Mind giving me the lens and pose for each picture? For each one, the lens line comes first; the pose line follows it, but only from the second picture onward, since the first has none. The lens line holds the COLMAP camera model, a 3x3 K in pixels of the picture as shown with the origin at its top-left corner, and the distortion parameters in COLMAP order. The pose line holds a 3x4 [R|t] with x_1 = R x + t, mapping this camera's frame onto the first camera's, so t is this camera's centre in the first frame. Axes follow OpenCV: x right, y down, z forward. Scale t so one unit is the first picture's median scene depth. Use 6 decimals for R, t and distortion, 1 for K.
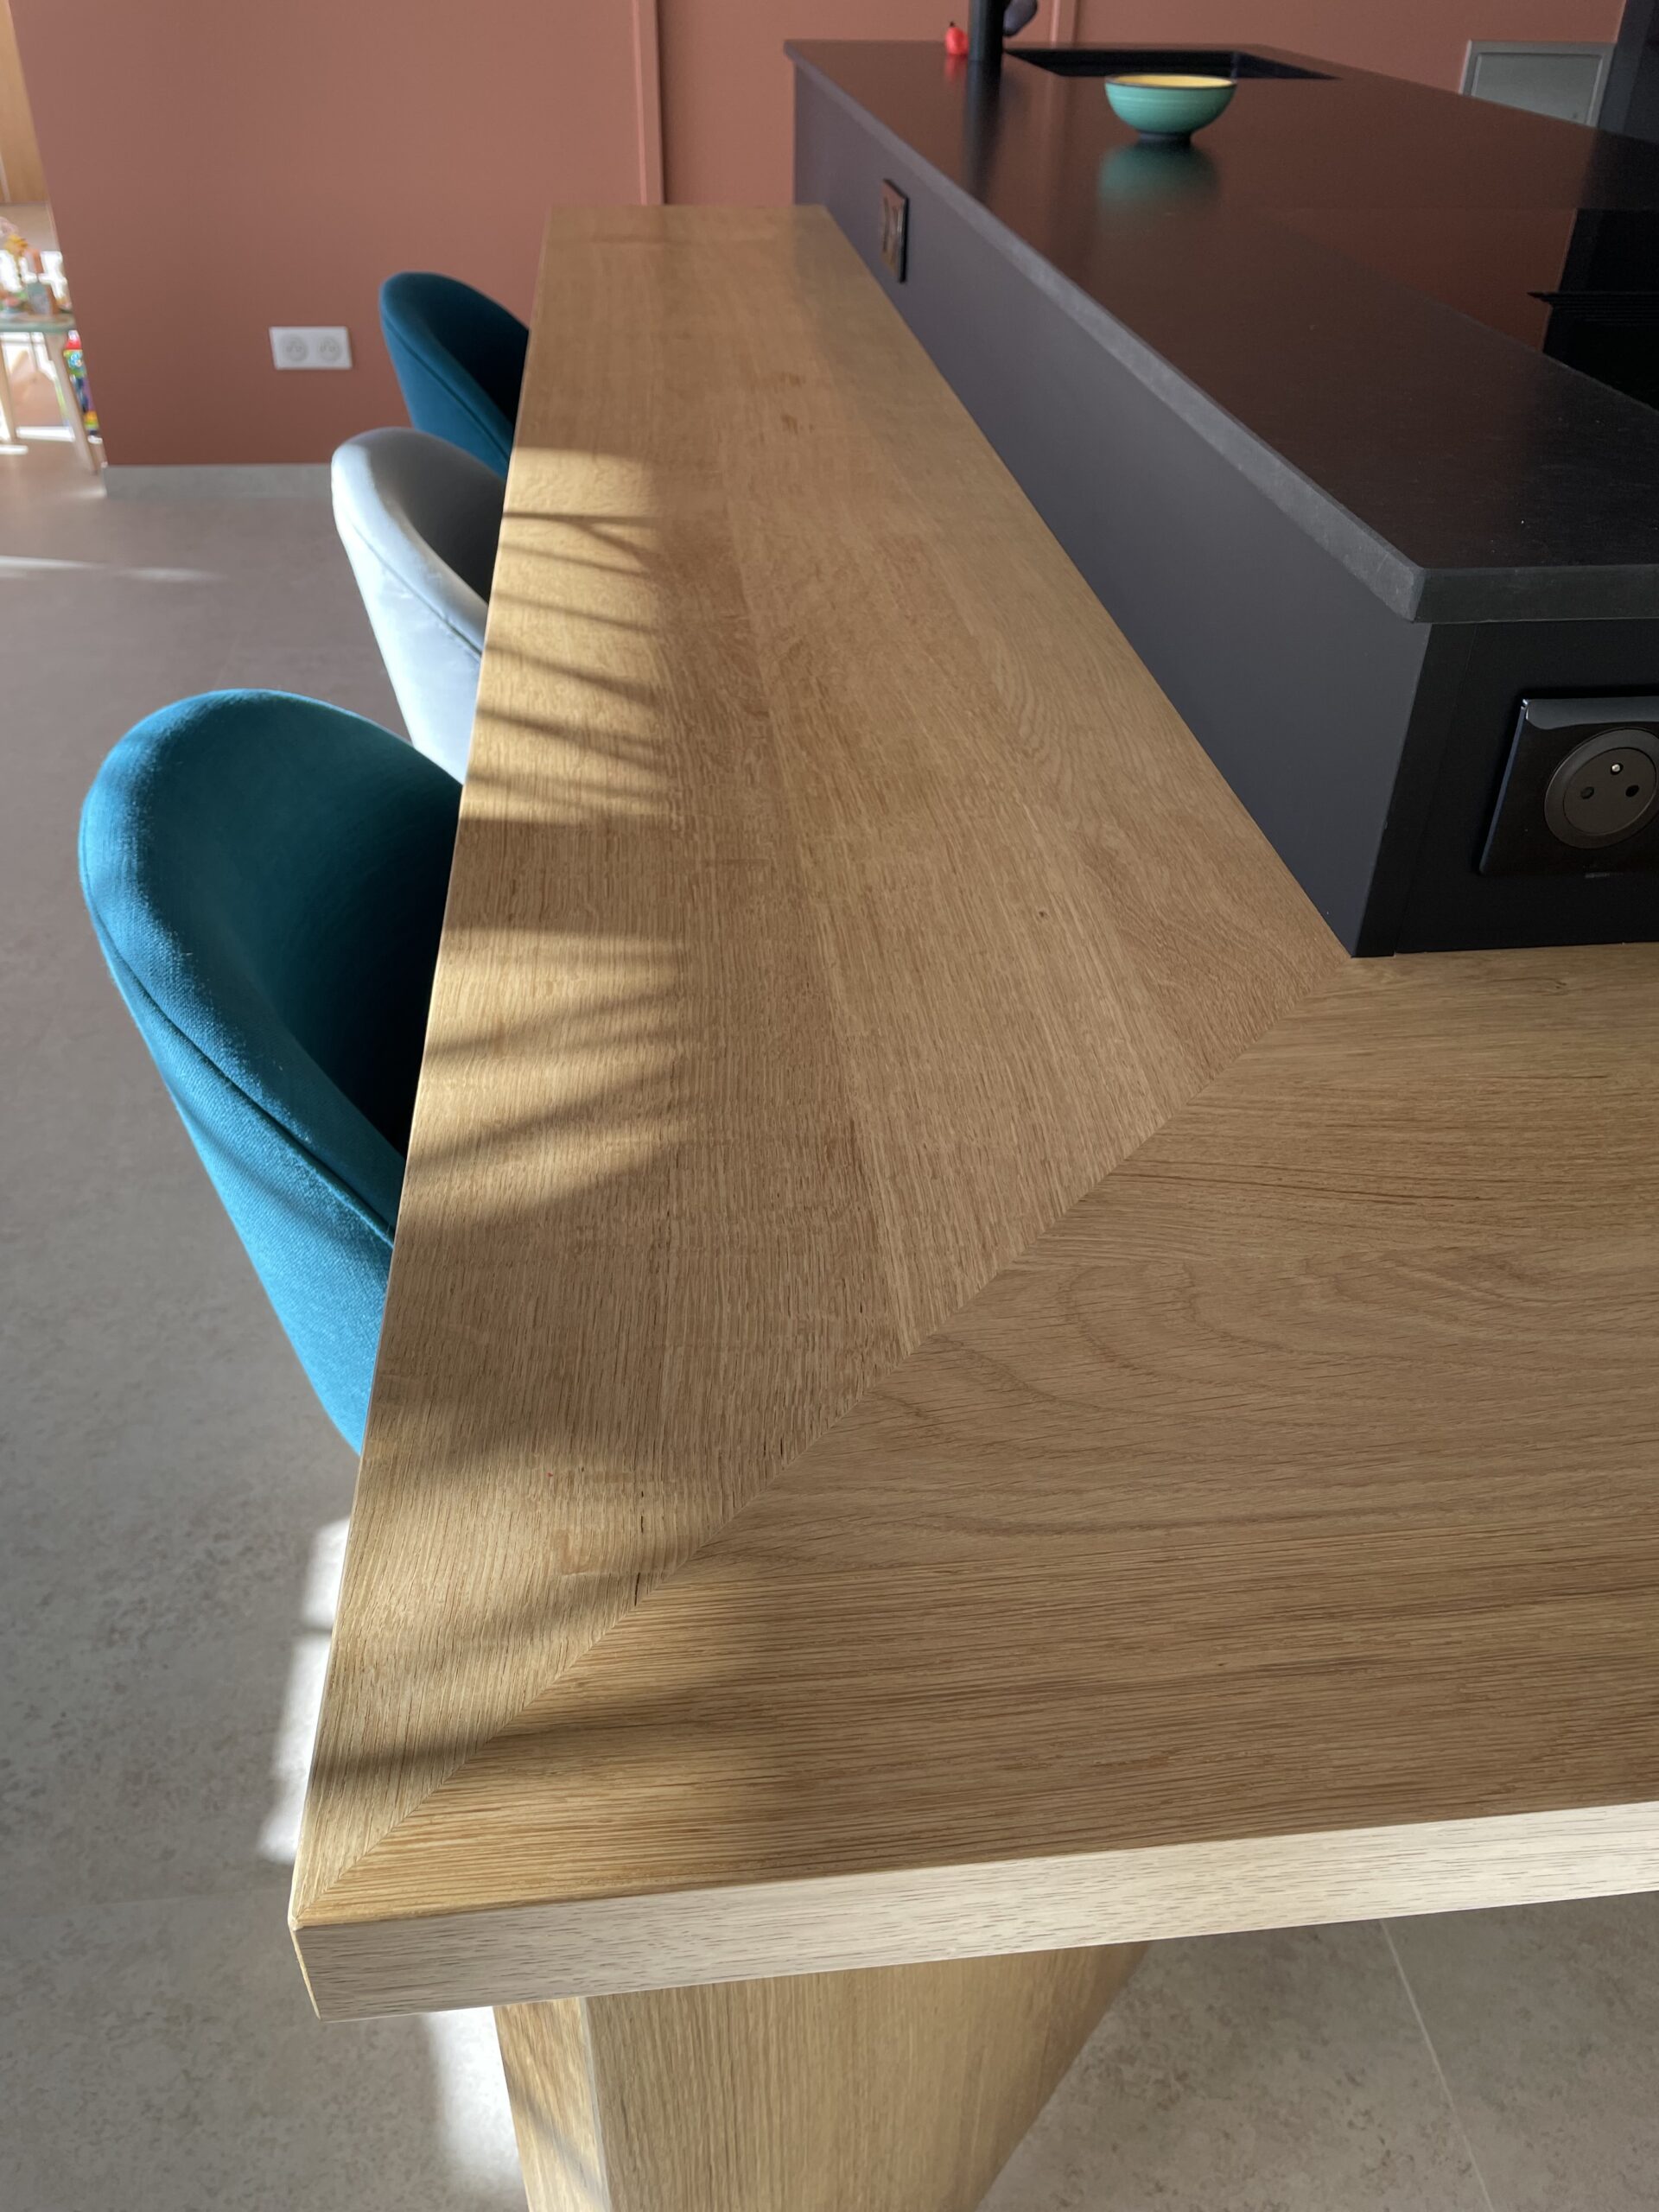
lens RADIAL K [[1688.4, 0, 816.2], [0, 1688.4, 1106.1], [0, 0, 1]] dist [0.094305, -0.127058]
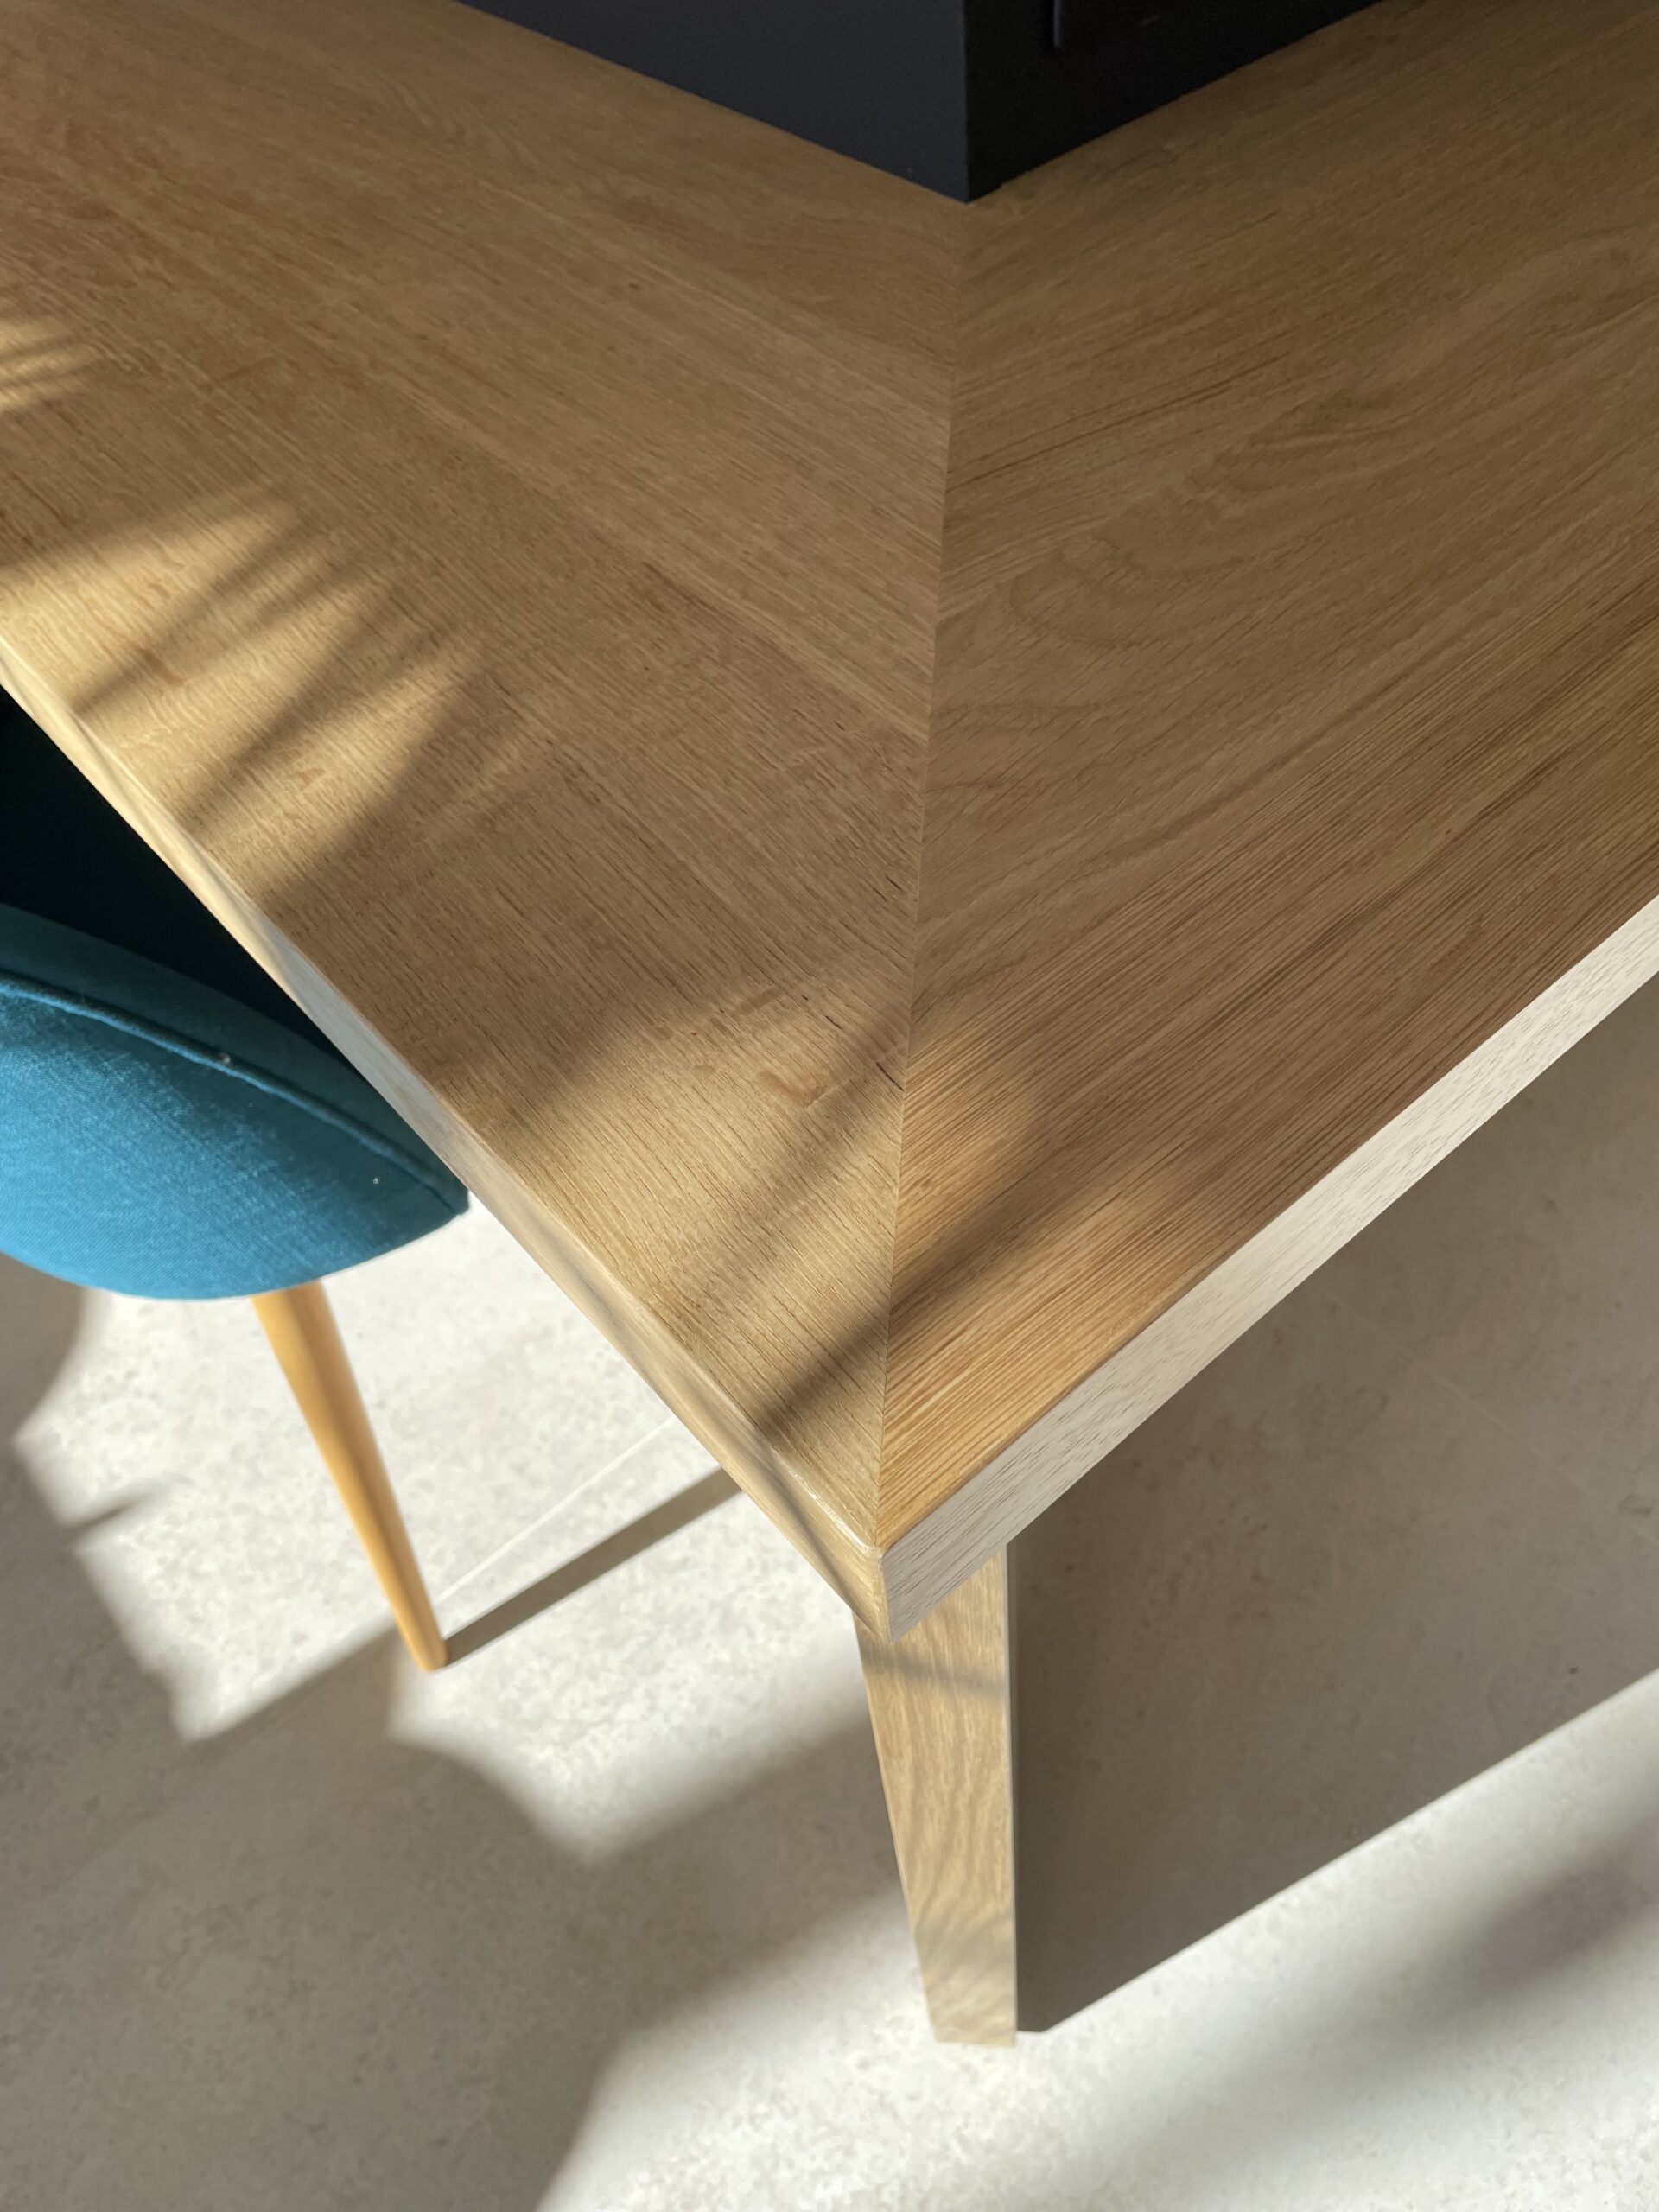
lens RADIAL K [[1688.4, 0, 820.1], [0, 1688.4, 1088.7], [0, 0, 1]] dist [0.094305, -0.127058]
pose [[0.822354, -0.489010, 0.290865, -0.323127], [0.408692, 0.863343, 0.295990, 0.021091], [-0.395859, -0.124534, 0.909828, 0.207778]]
